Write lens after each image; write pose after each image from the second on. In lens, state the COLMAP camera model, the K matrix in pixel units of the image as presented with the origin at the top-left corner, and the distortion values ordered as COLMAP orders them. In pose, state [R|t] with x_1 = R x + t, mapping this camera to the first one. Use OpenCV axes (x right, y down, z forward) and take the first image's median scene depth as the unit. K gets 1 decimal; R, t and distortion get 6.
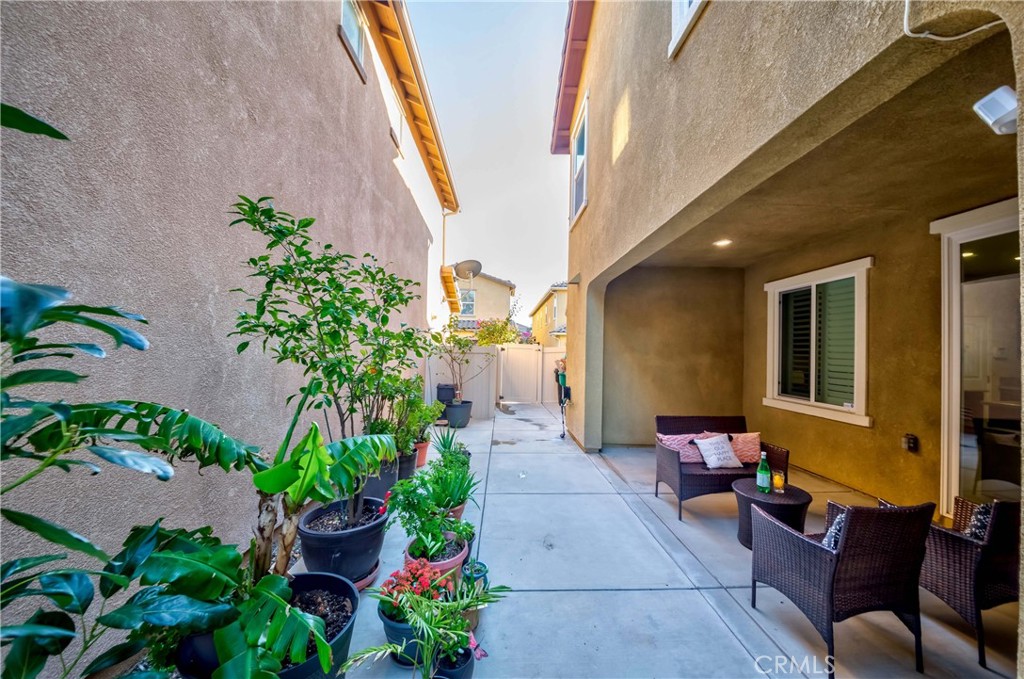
lens RADIAL K [[375.7, 0, 498.4], [0, 375.7, 339.9], [0, 0, 1]] dist [0.001028, 0.000073]
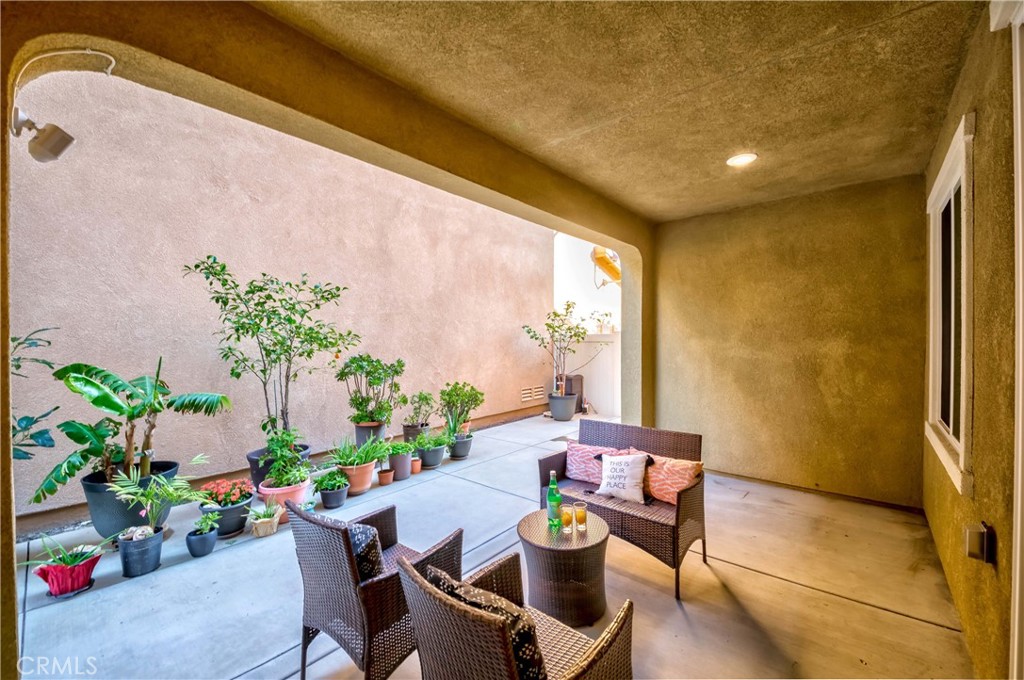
lens RADIAL K [[416.0, 0, 512.0], [0, 416.0, 340.0], [0, 0, 1]] dist [0.000141, -0.000028]
pose [[0.732607, -0.016816, -0.680444, 0.624408], [0.033228, 0.999386, 0.011077, 0.016022], [0.679840, -0.030724, 0.732716, 0.184596]]
